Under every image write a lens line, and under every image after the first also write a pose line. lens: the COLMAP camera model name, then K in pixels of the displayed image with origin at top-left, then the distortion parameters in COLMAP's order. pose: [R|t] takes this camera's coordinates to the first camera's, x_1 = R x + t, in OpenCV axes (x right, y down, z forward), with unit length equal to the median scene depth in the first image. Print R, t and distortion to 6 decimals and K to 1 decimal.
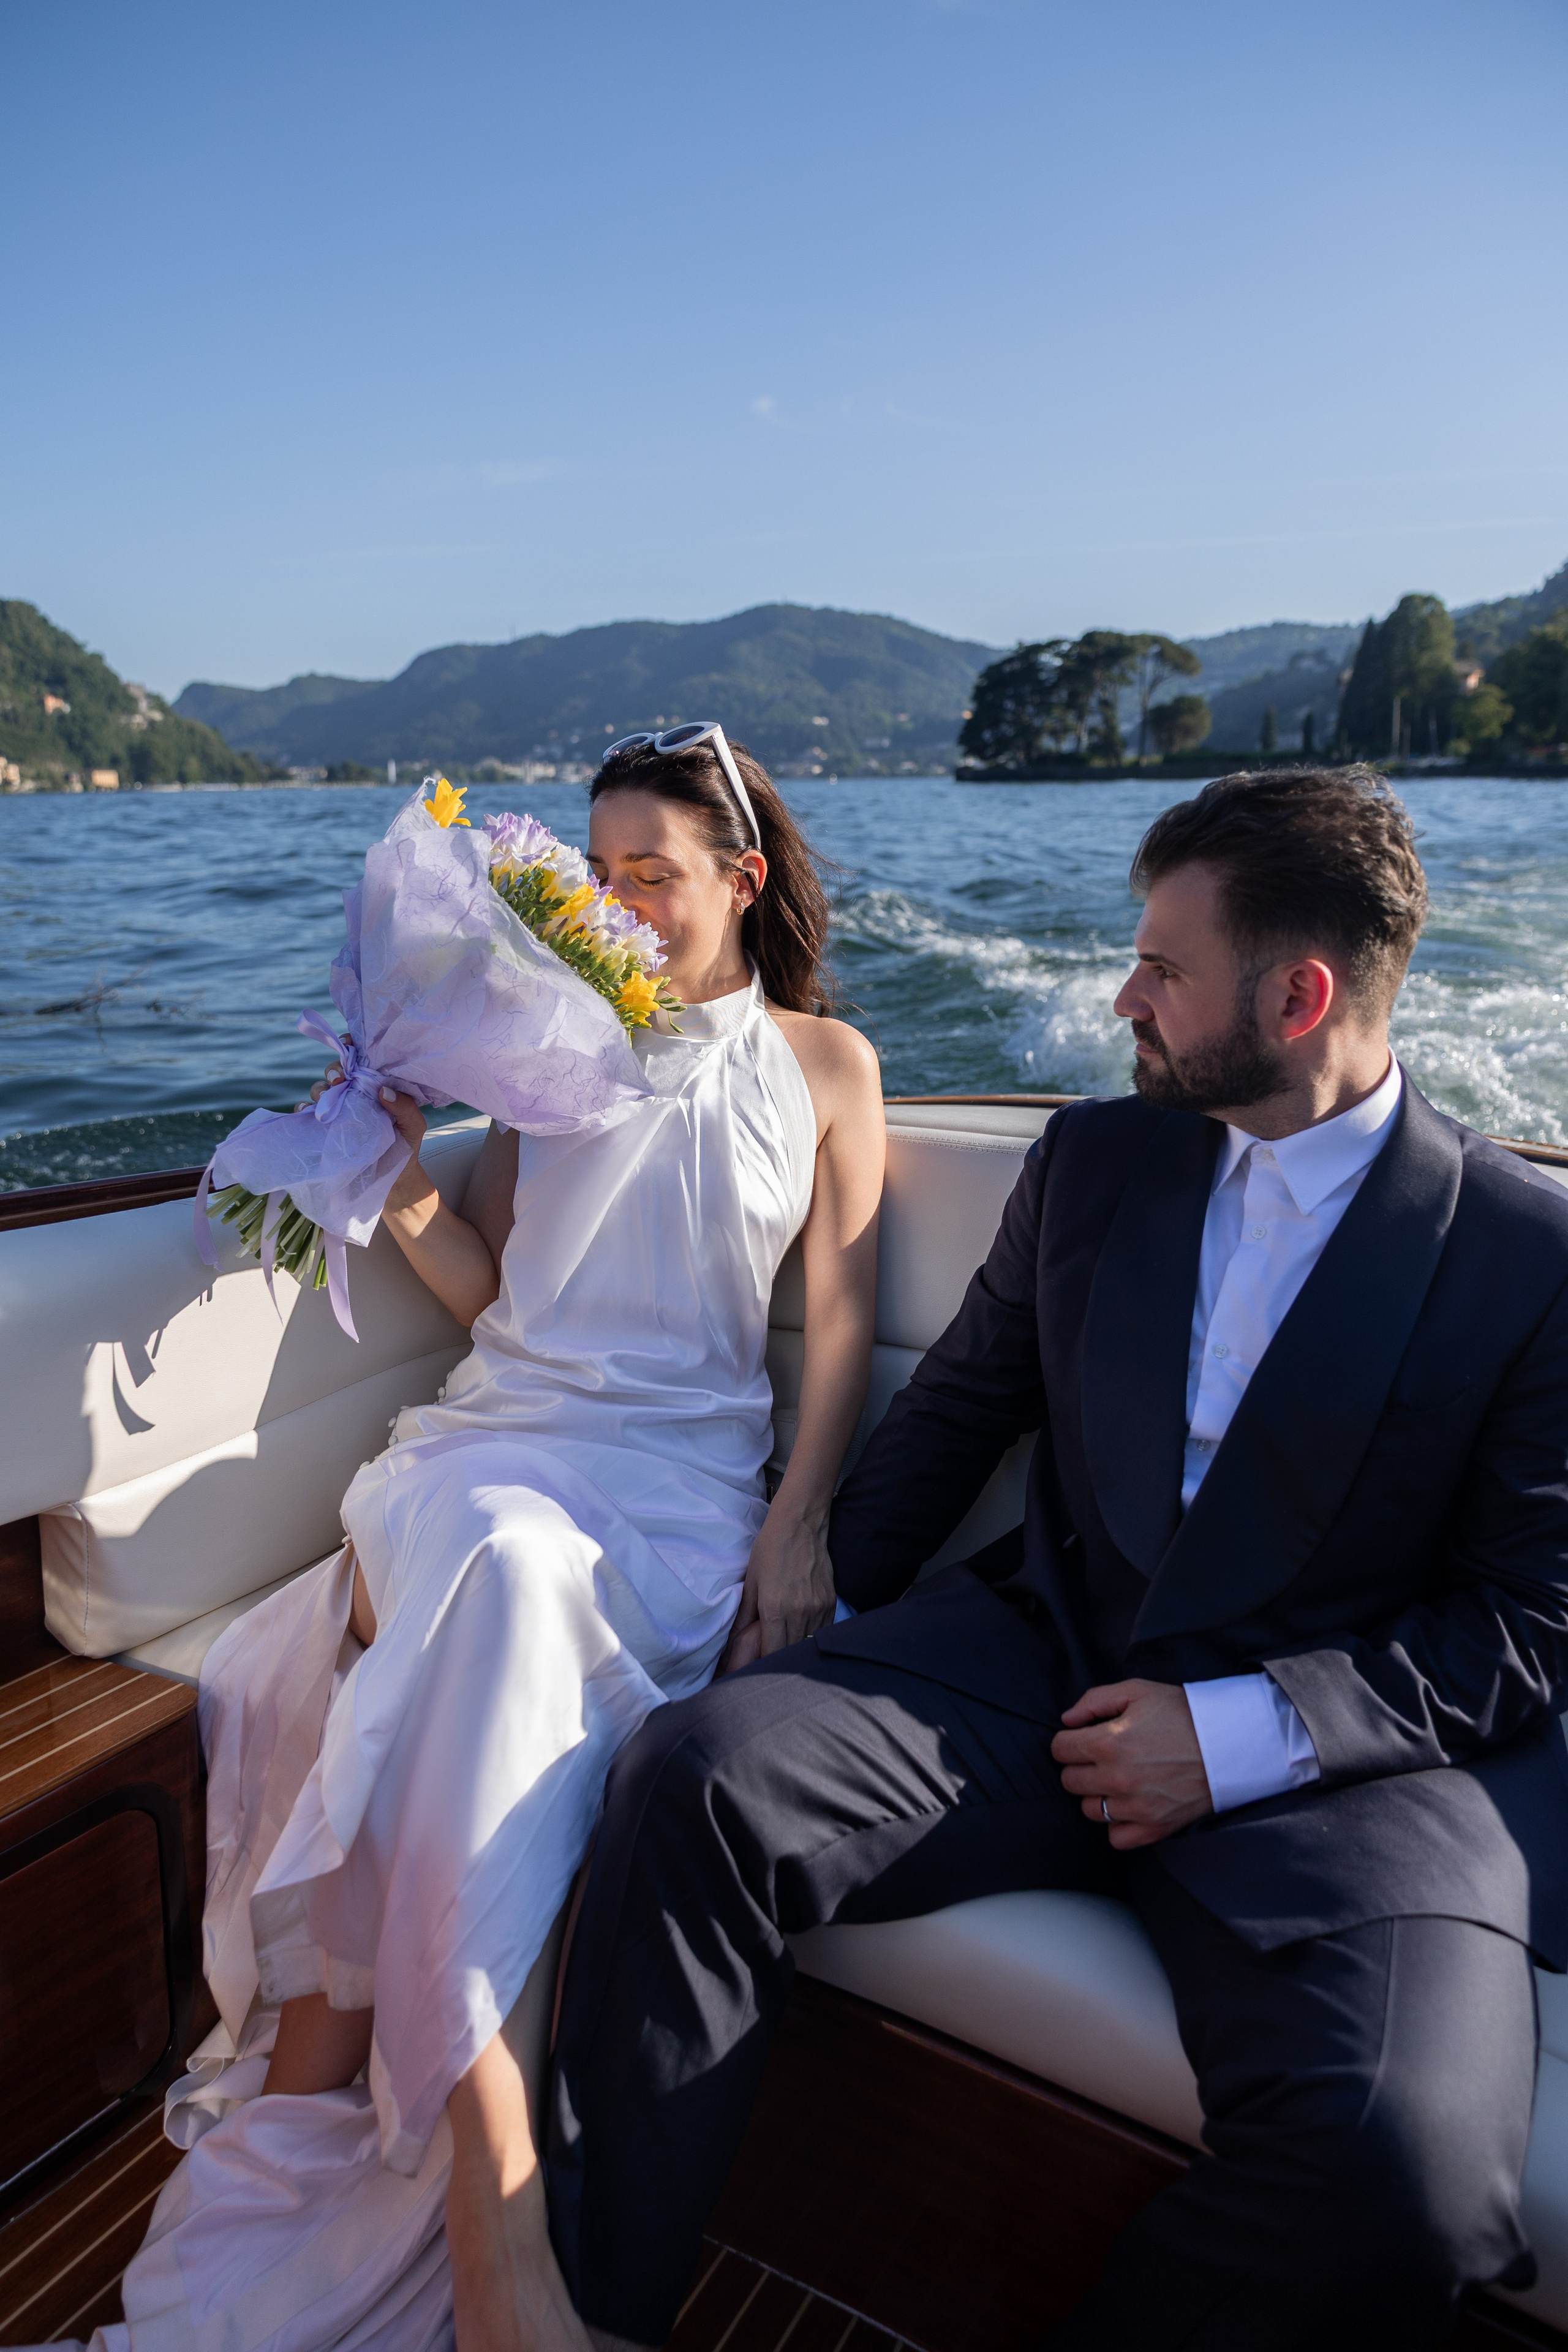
lens RADIAL K [[1576.9, 0, 812.8], [0, 1576.9, 1183.3], [0, 0, 1]] dist [0.005726, 0.004310]
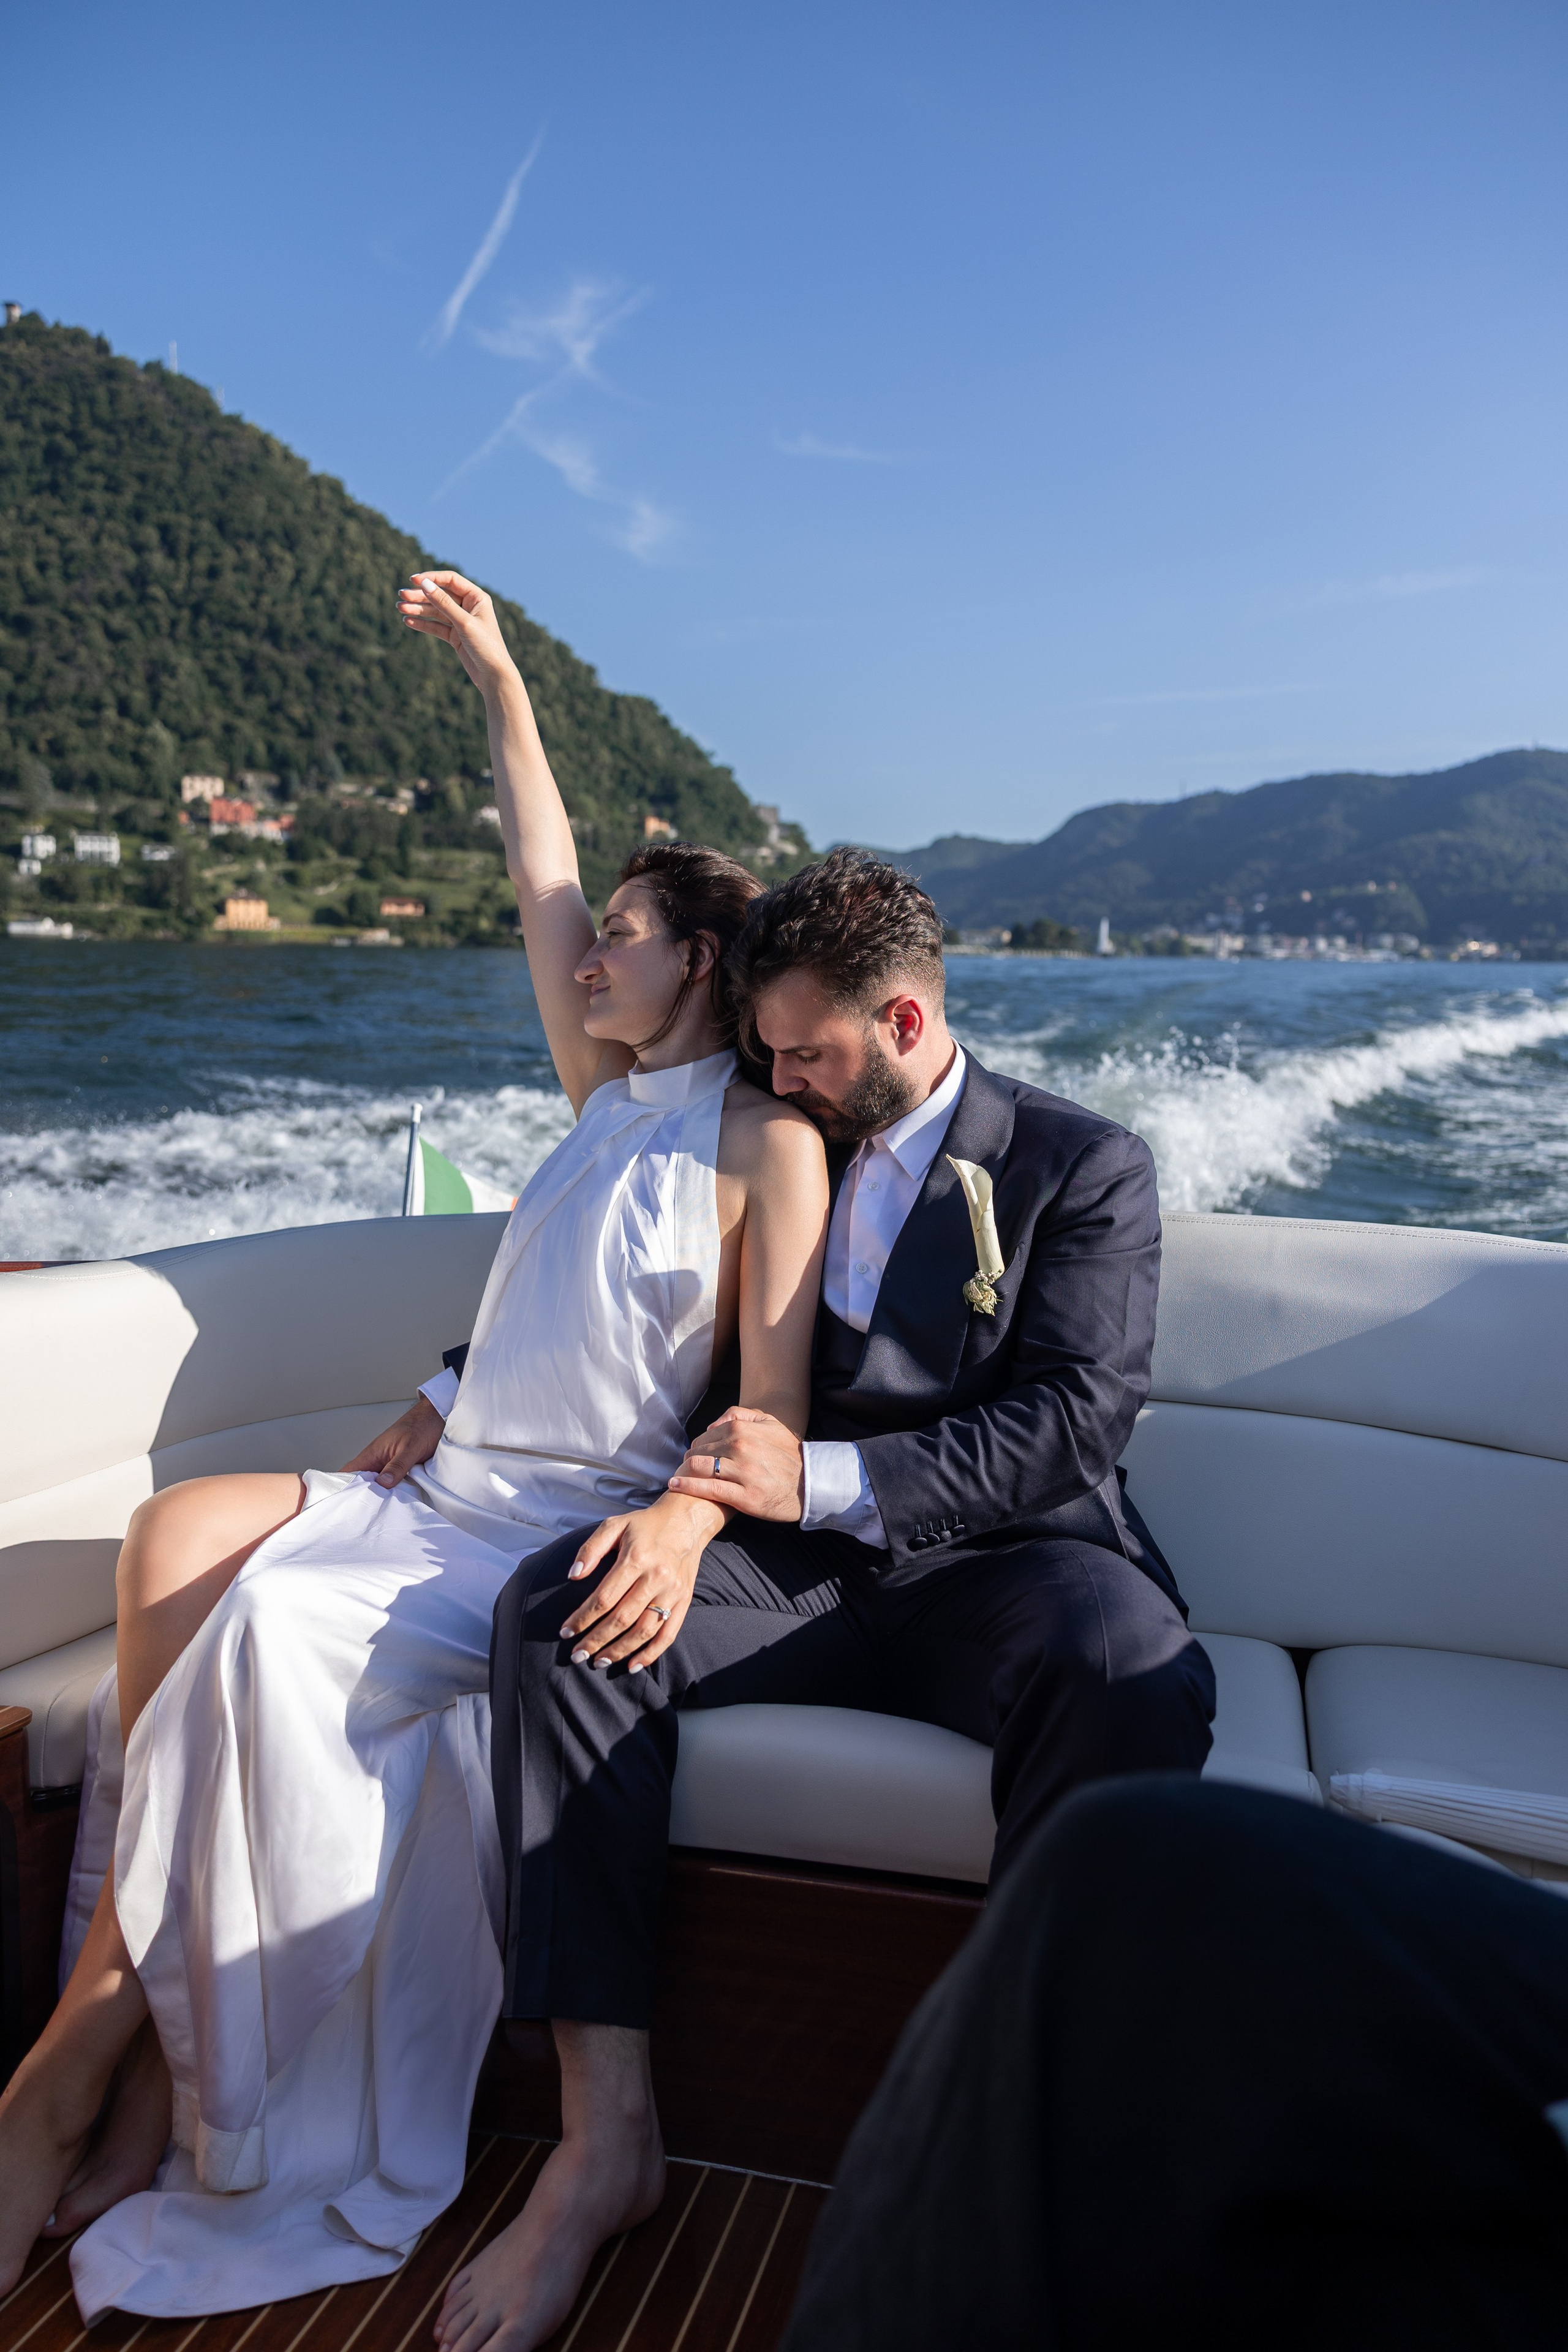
lens RADIAL K [[1576.9, 0, 812.8], [0, 1576.9, 1183.3], [0, 0, 1]] dist [0.005726, 0.004310]
pose [[0.932316, 0.081506, -0.352341, -0.073004], [-0.118248, 0.989424, -0.084011, -0.045226], [0.341767, 0.119988, 0.932094, 0.183368]]
